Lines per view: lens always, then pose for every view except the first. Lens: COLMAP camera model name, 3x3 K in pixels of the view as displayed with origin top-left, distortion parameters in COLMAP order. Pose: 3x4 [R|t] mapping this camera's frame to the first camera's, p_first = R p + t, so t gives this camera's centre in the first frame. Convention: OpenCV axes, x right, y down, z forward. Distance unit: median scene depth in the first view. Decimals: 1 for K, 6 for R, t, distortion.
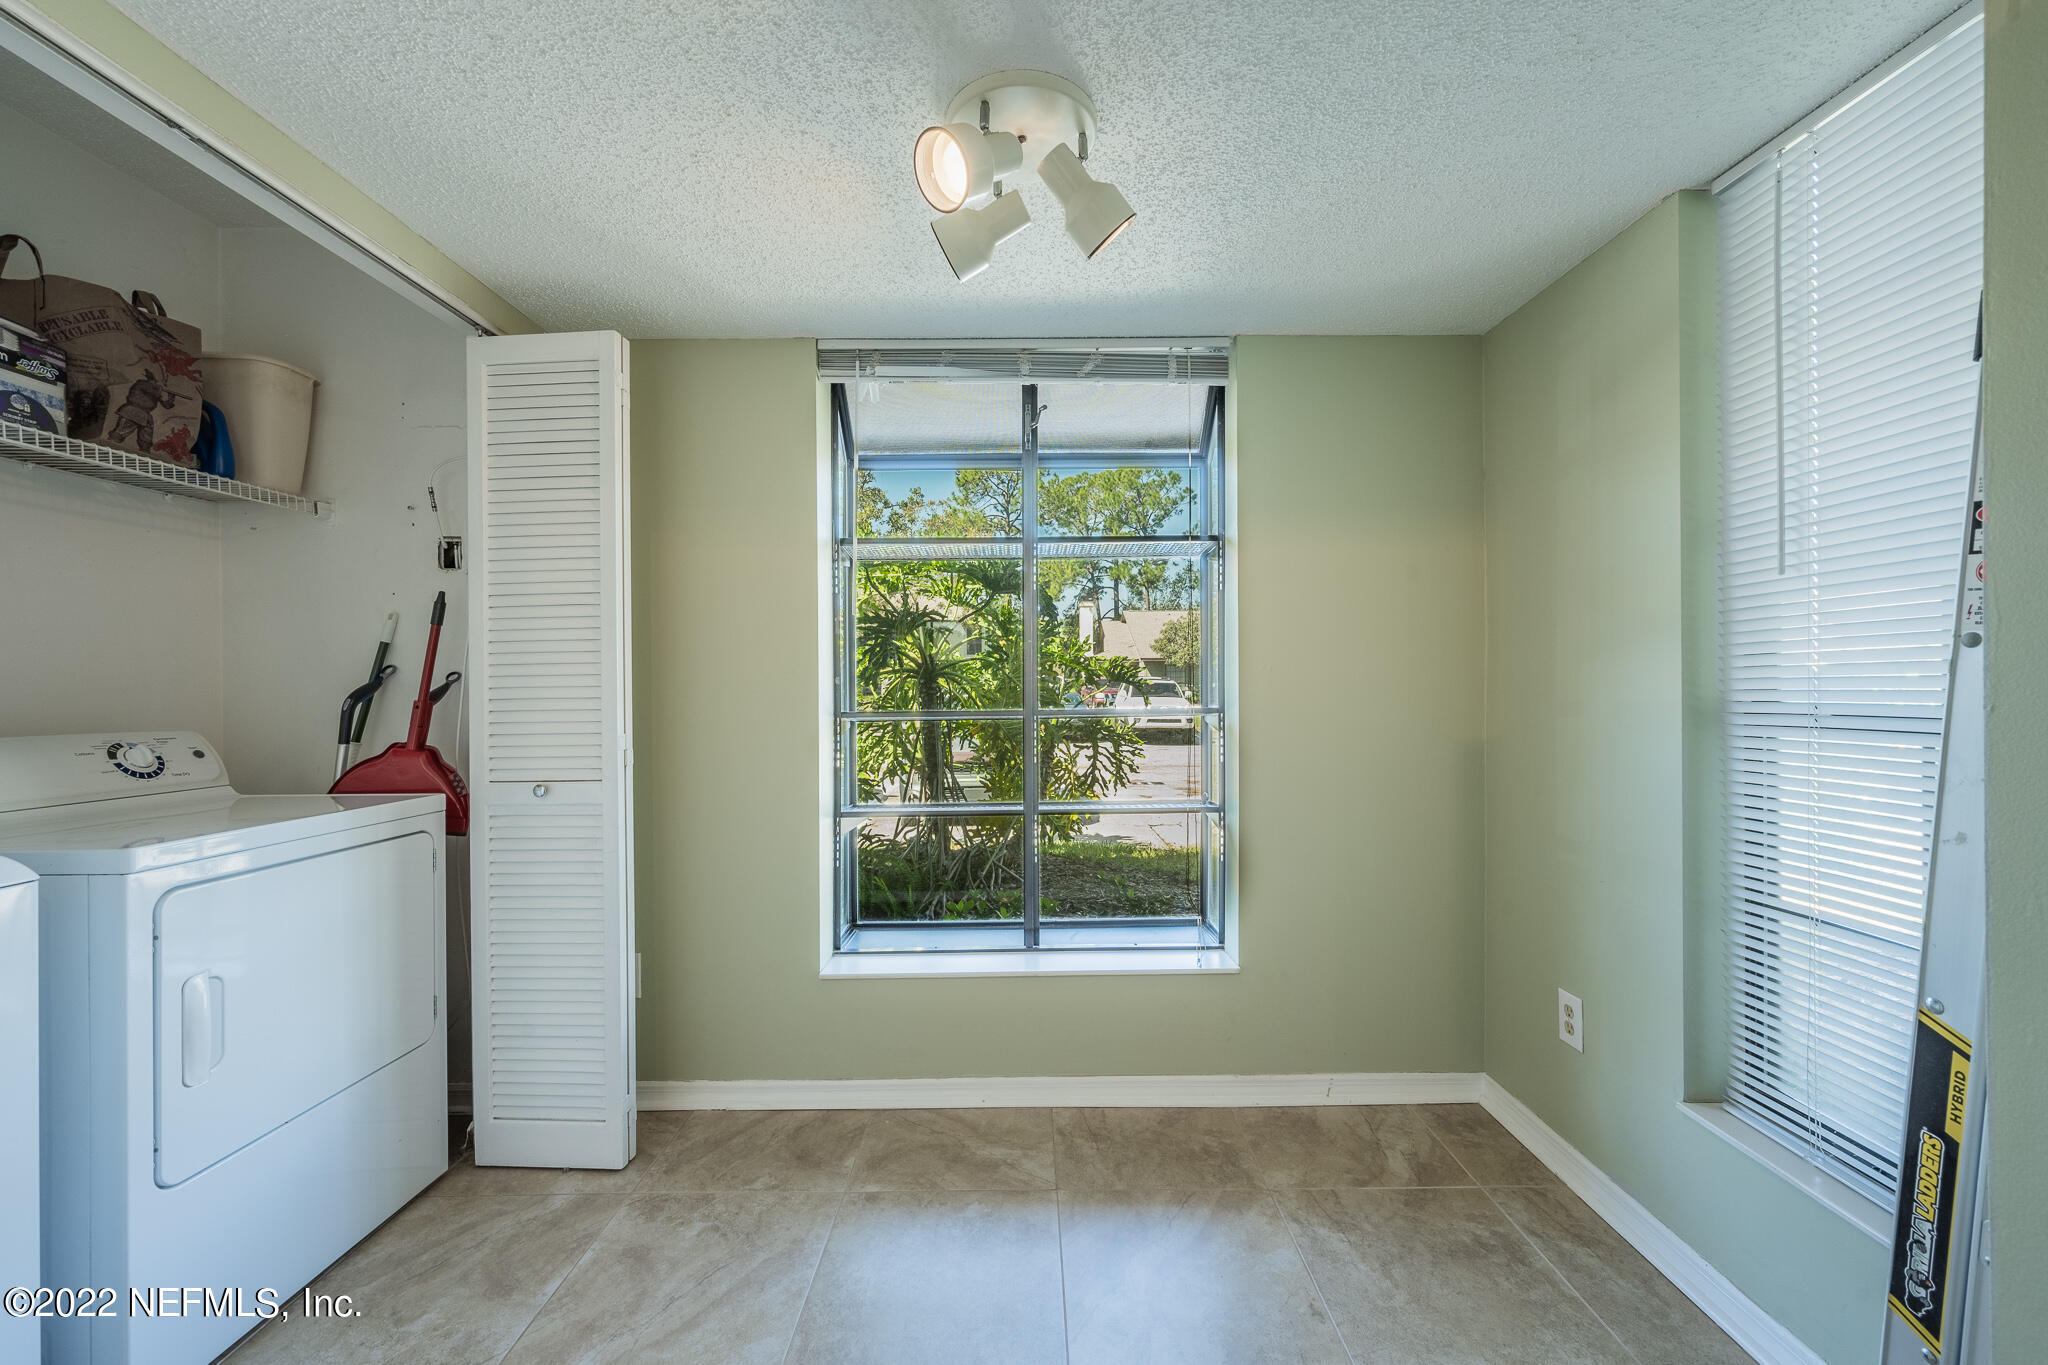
lens RADIAL K [[809.2, 0, 1019.1], [0, 809.2, 682.3], [0, 0, 1]] dist [-0.000574, -0.000087]
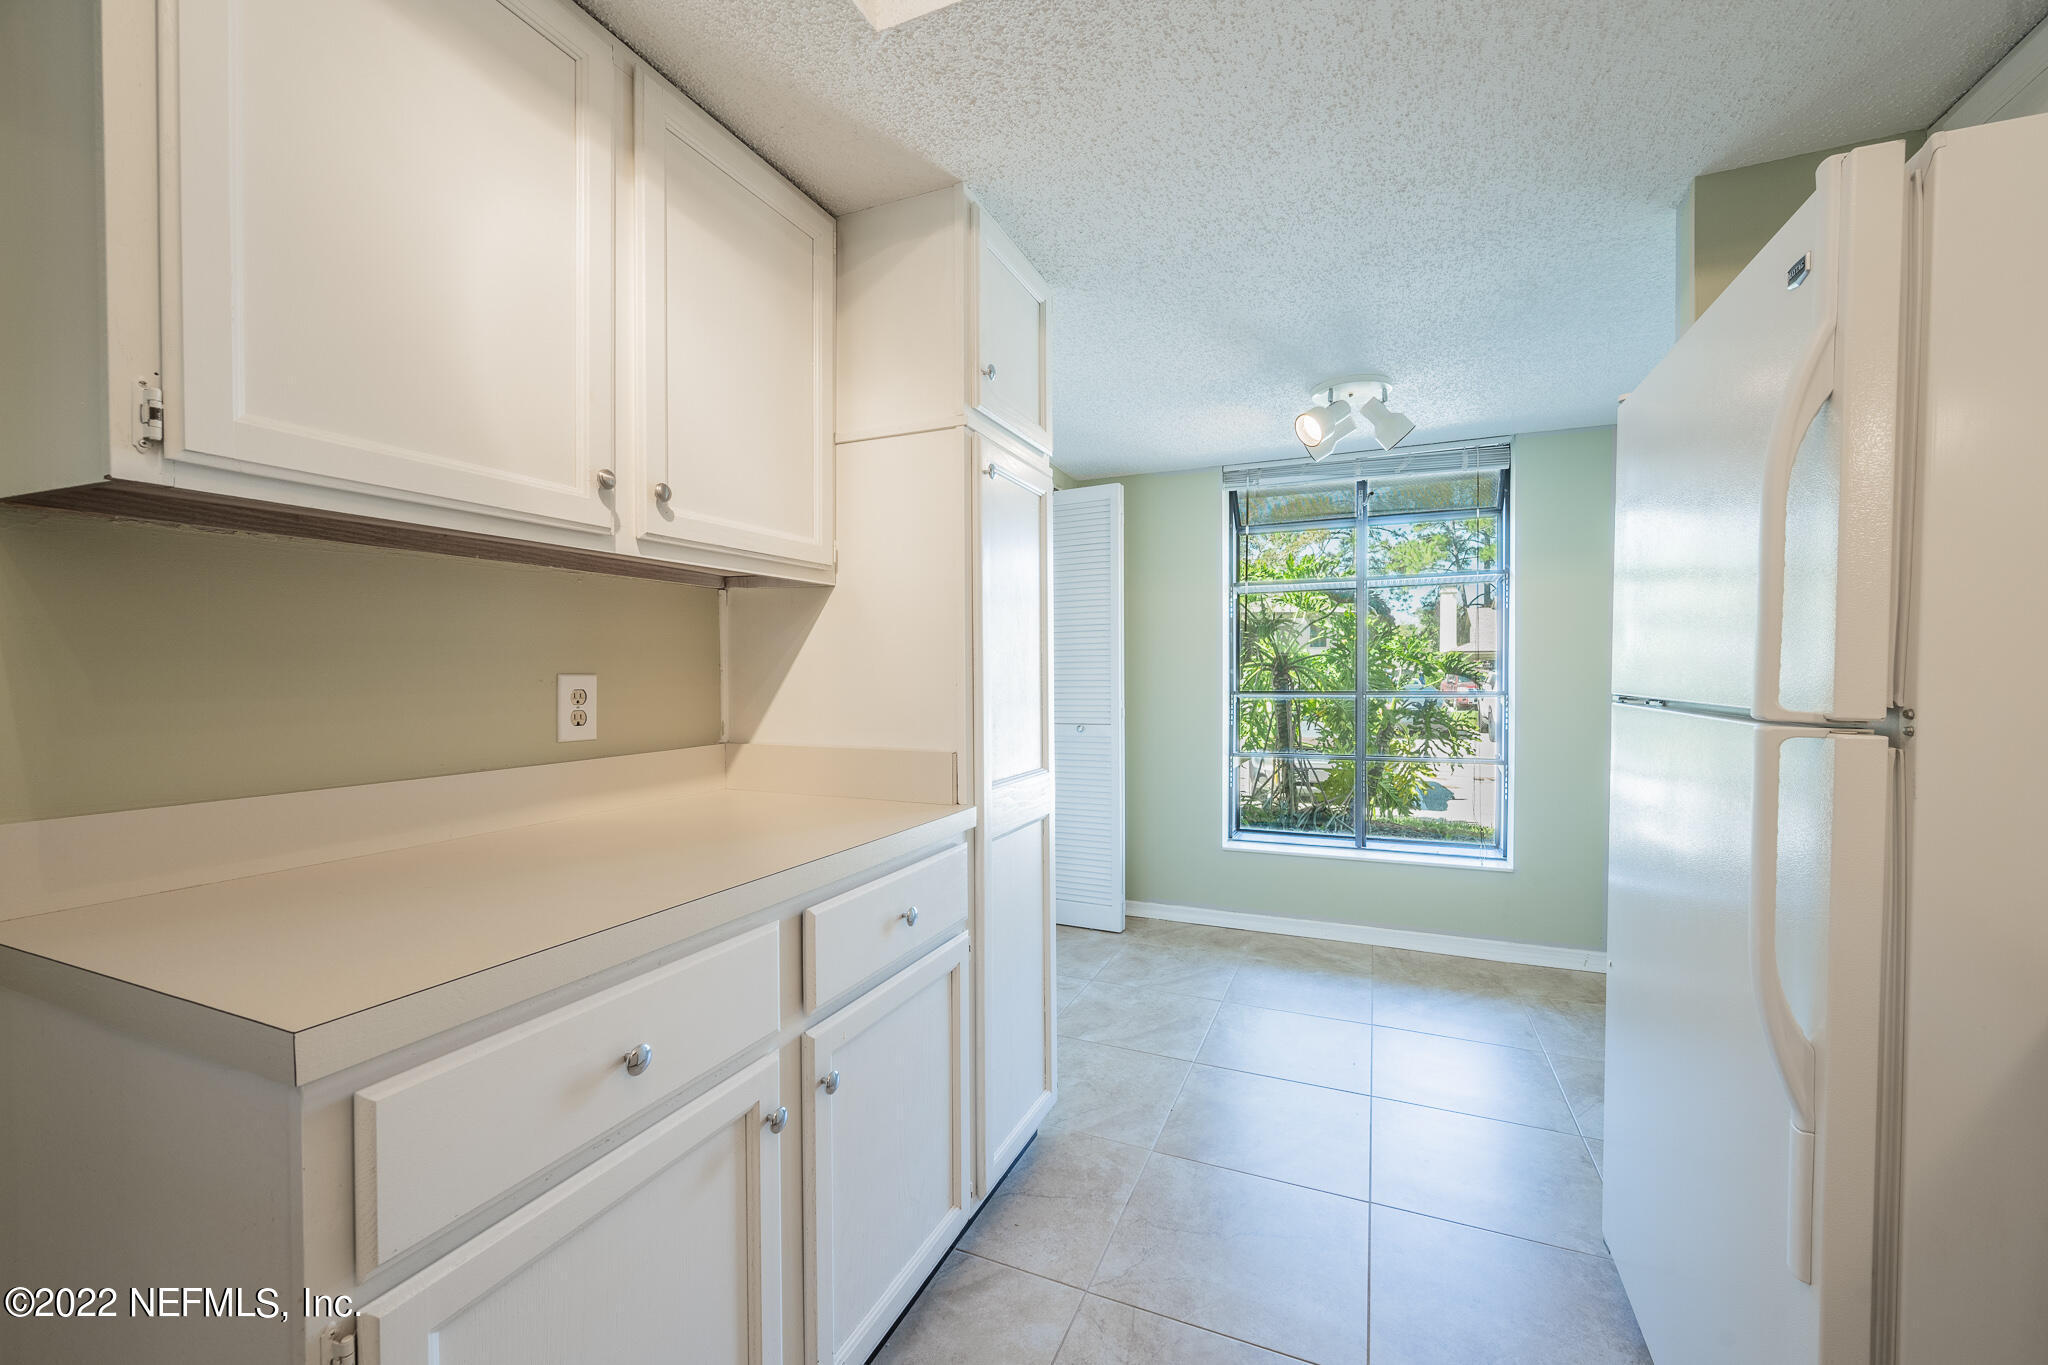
lens RADIAL K [[809.2, 0, 1032.0], [0, 809.2, 685.3], [0, 0, 1]] dist [-0.000574, -0.000087]
pose [[0.923065, 0.007783, -0.384566, 0.028019], [-0.003187, 0.999916, 0.012586, 0.006553], [0.384631, -0.010392, 0.923012, -0.638165]]
